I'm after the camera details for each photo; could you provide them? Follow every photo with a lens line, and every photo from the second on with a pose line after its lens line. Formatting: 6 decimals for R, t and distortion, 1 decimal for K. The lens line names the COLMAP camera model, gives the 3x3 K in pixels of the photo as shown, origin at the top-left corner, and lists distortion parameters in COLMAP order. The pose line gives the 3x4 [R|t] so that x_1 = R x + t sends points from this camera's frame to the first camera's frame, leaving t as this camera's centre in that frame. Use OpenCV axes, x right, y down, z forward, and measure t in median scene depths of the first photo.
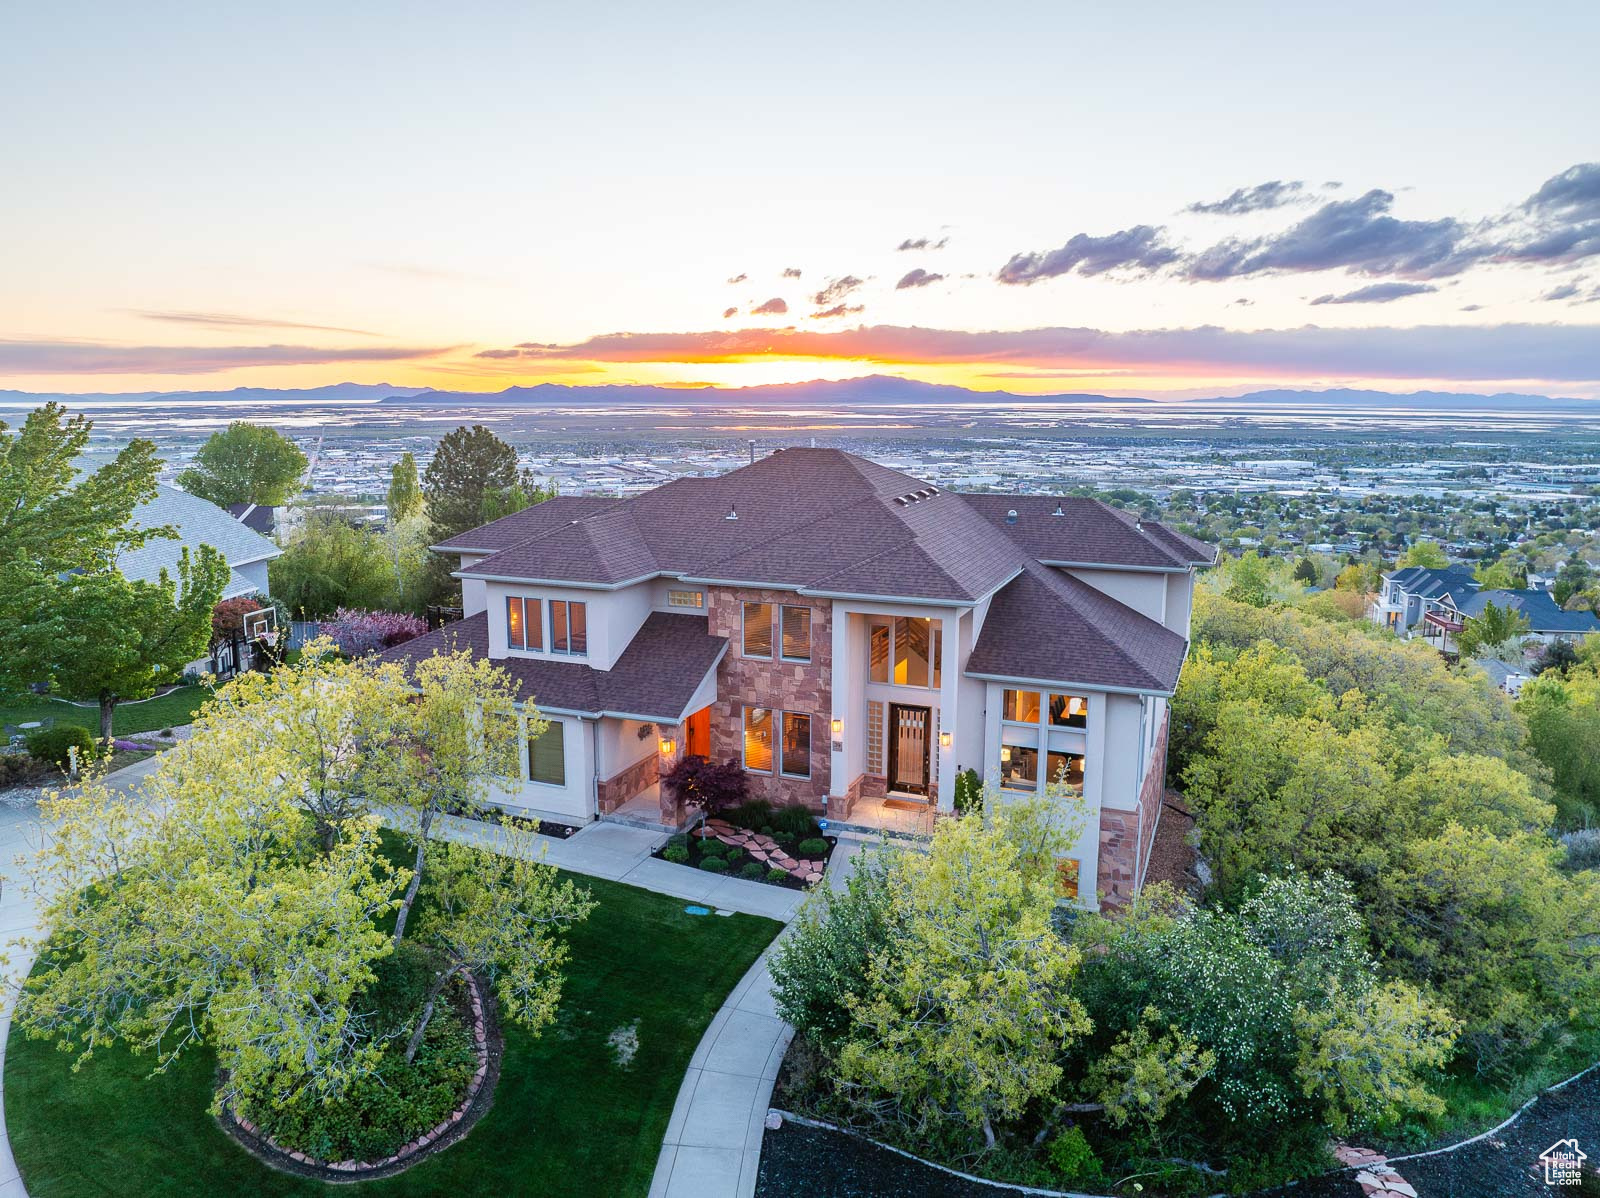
lens RADIAL K [[1124.4, 0, 802.8], [0, 1124.4, 591.2], [0, 0, 1]] dist [-0.048457, 0.017061]
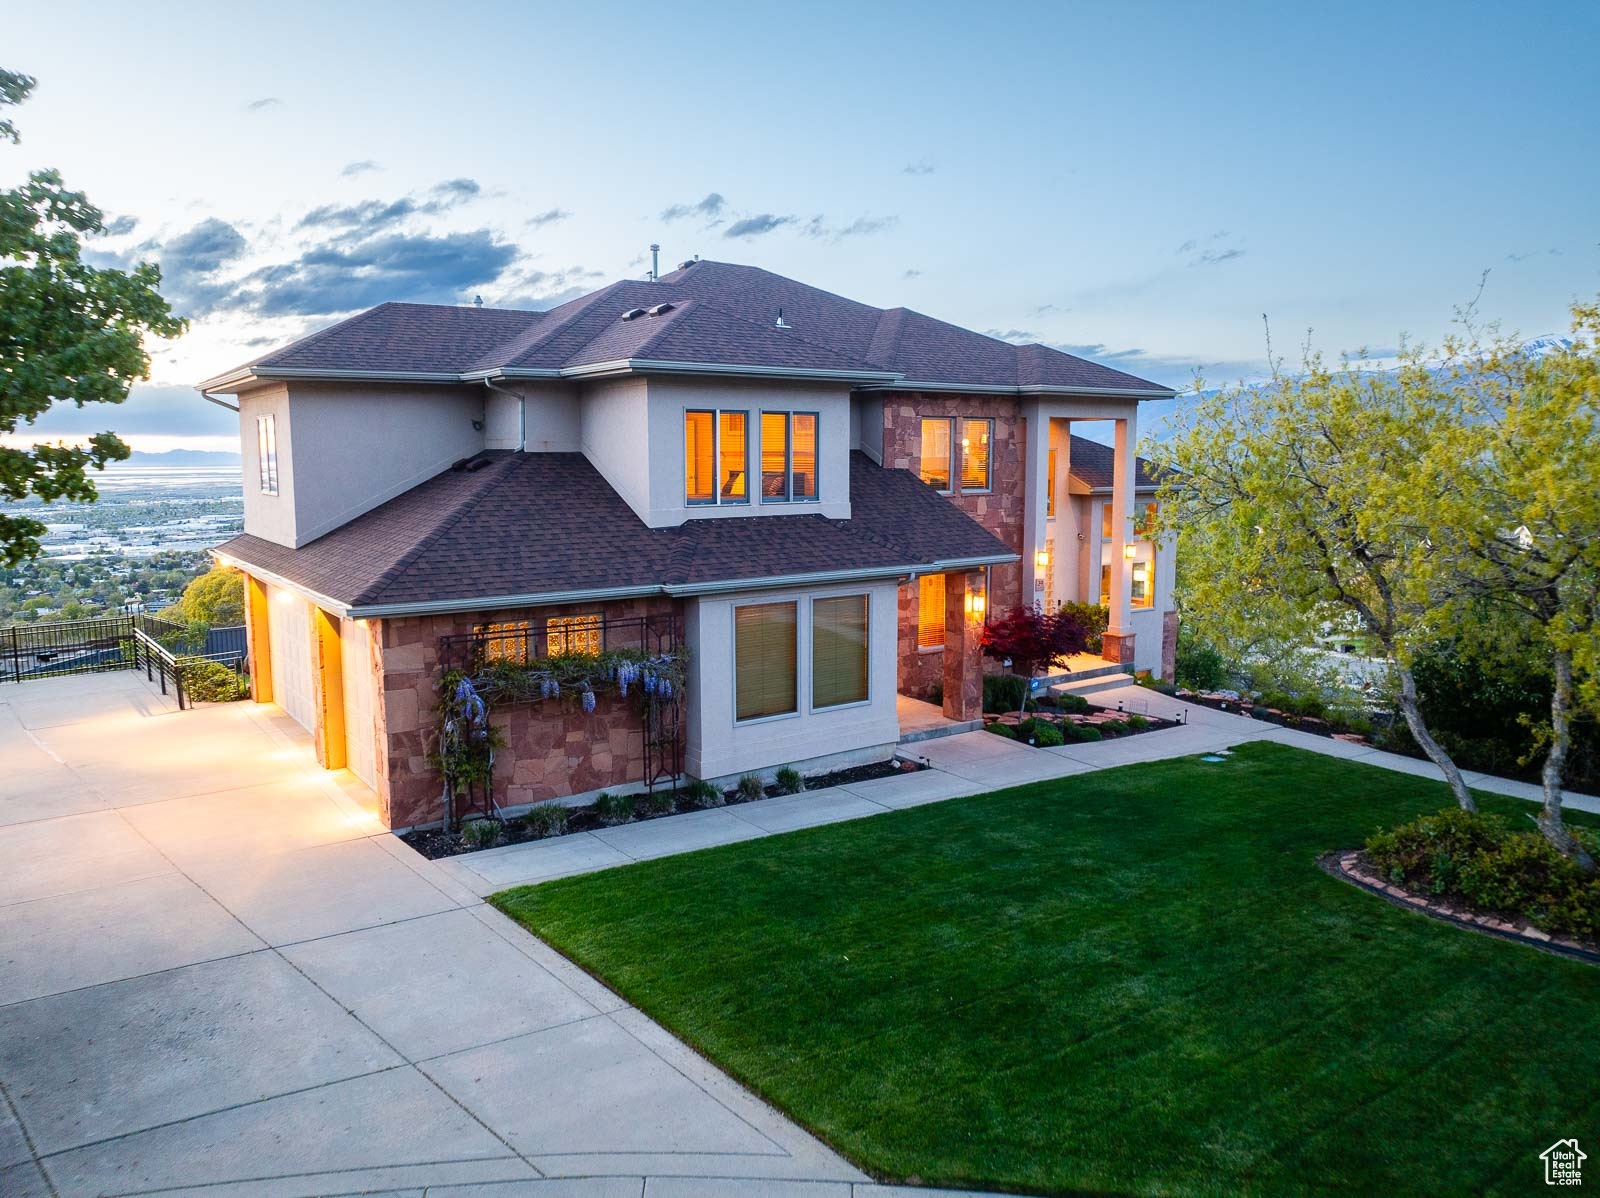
lens RADIAL K [[1124.4, 0, 821.6], [0, 1124.4, 546.0], [0, 0, 1]] dist [-0.048457, 0.017061]
pose [[0.517729, -0.076621, 0.852106, -0.680673], [0.154020, 0.988056, -0.004735, 0.080667], [-0.841566, 0.133693, 0.523347, 0.620246]]
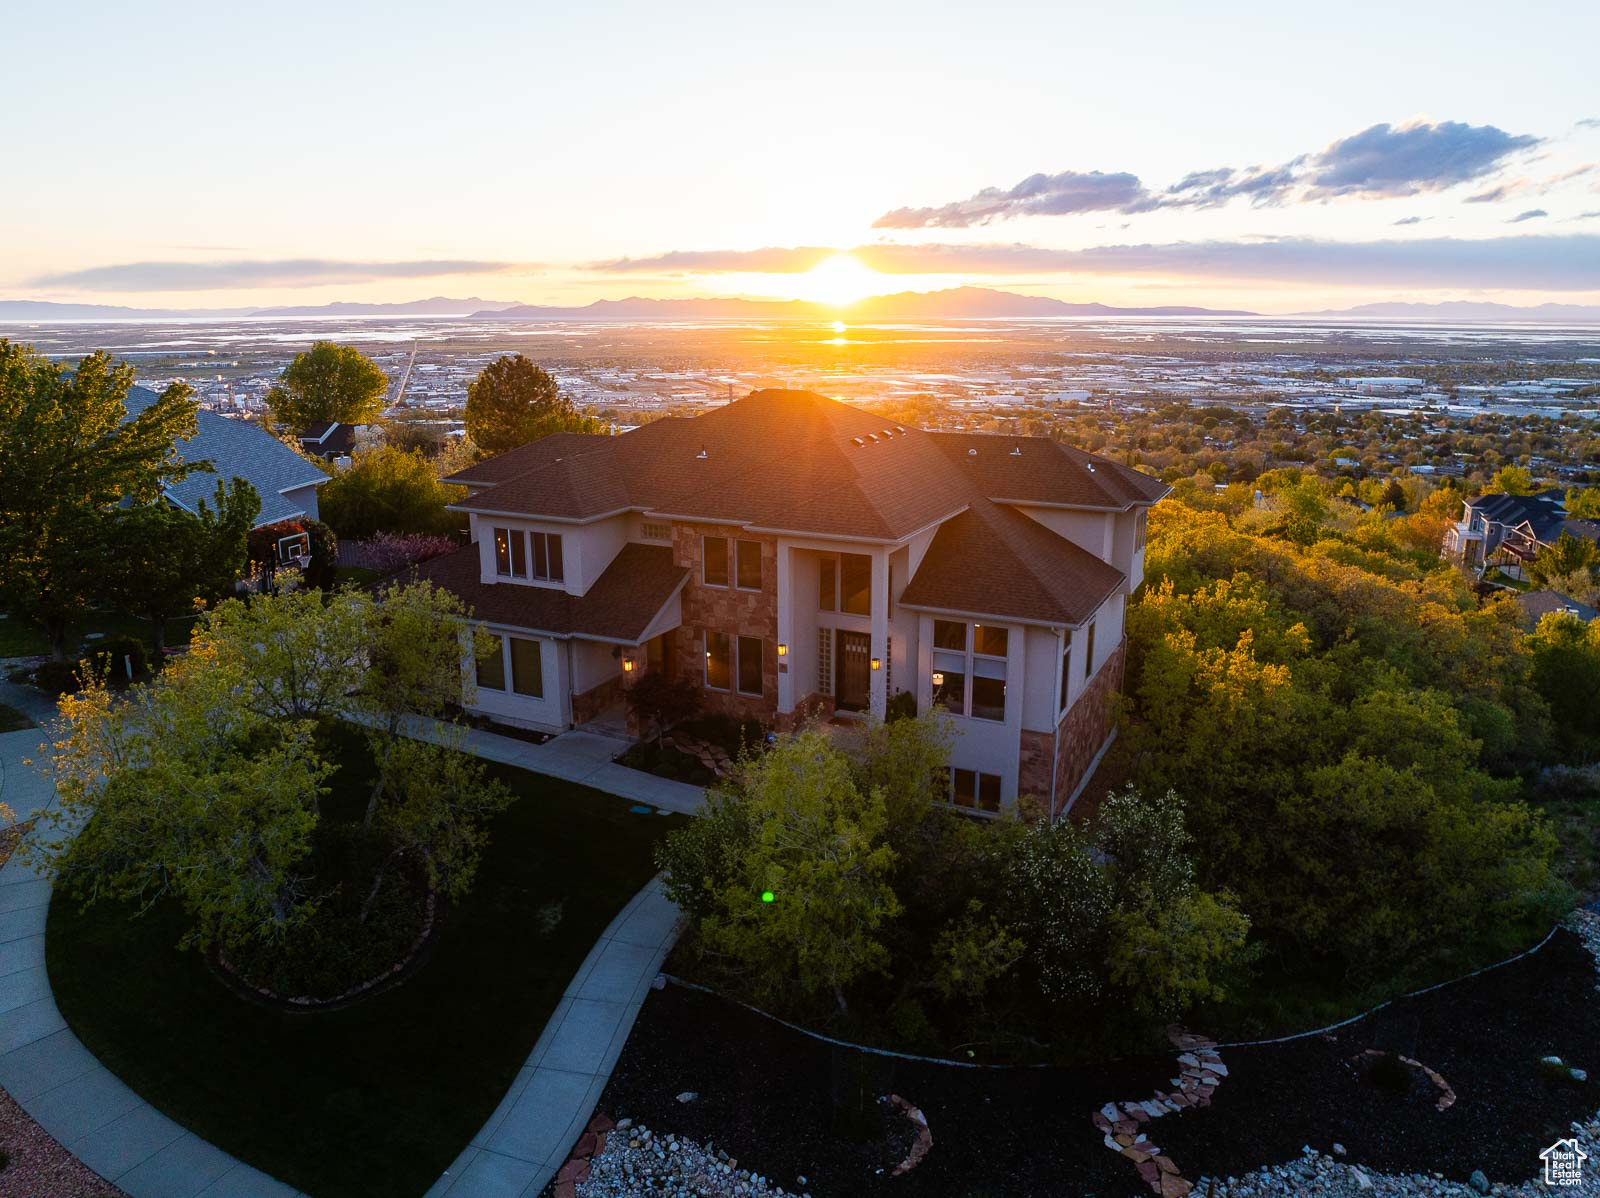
lens RADIAL K [[1124.4, 0, 803.9], [0, 1124.4, 591.7], [0, 0, 1]] dist [-0.048457, 0.017061]
pose [[0.997166, 0.015113, -0.073701, 0.117282], [-0.009560, 0.997128, 0.075128, -0.017505], [0.074624, -0.074210, 0.994447, -0.080075]]
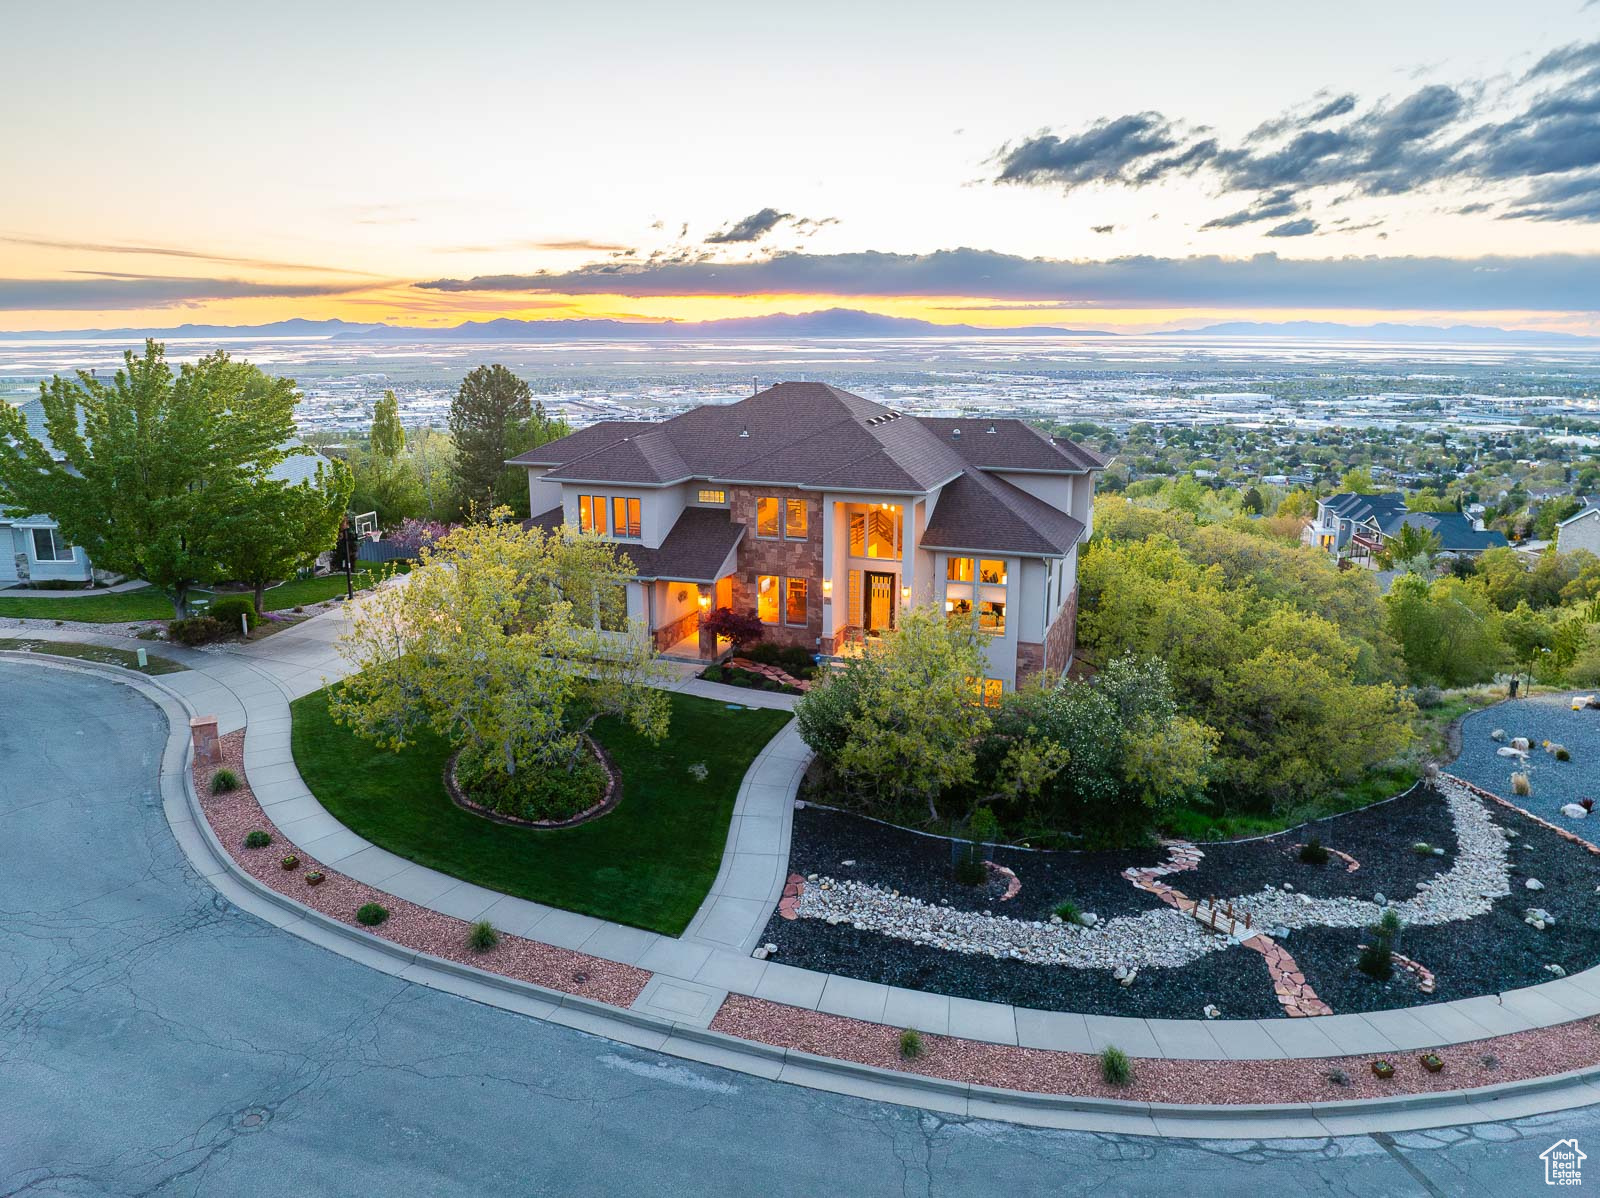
lens RADIAL K [[1124.4, 0, 802.6], [0, 1124.4, 590.4], [0, 0, 1]] dist [-0.048457, 0.017061]
pose [[0.999410, -0.010904, 0.032556, -0.039605], [0.009062, 0.998379, 0.056198, 0.043133], [-0.033116, -0.055870, 0.997889, -0.331559]]
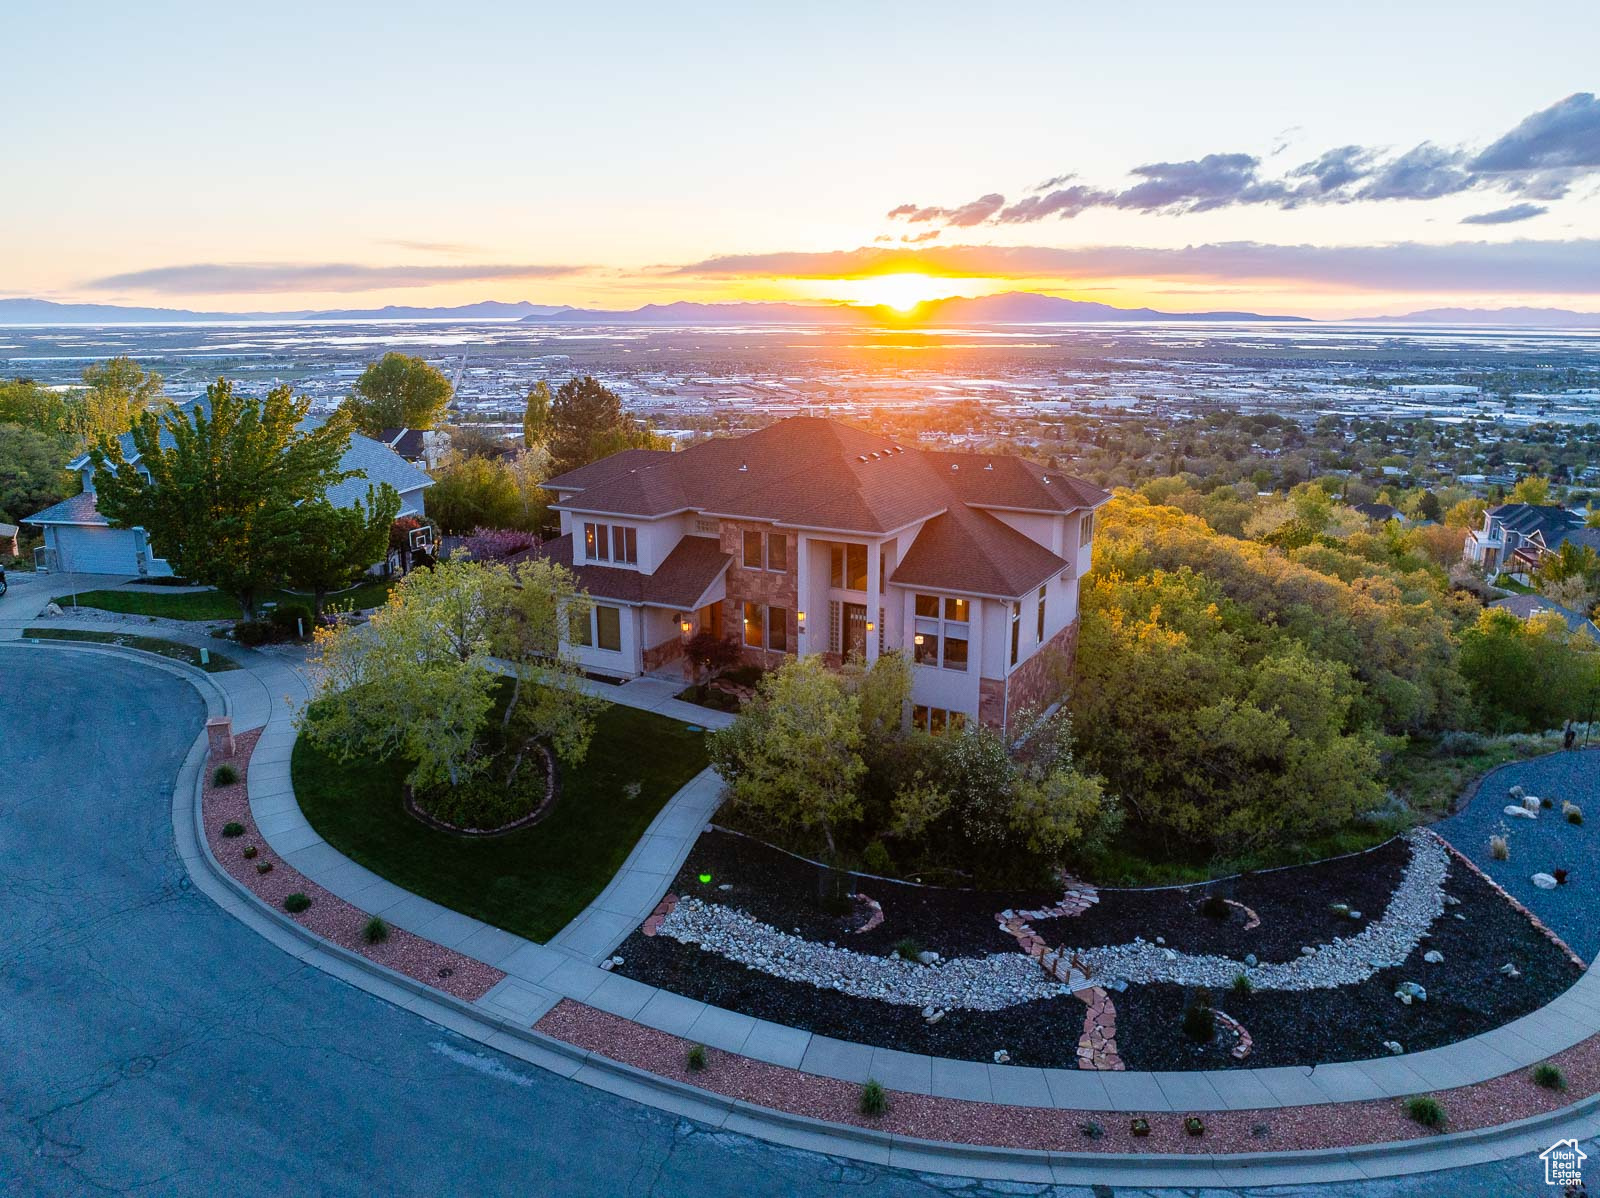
lens RADIAL K [[1124.4, 0, 804.1], [0, 1124.4, 589.0], [0, 0, 1]] dist [-0.048457, 0.017061]
pose [[0.993306, 0.025436, -0.112676, 0.175939], [-0.017674, 0.997435, 0.069358, -0.014775], [0.114152, -0.066903, 0.991208, -0.397614]]
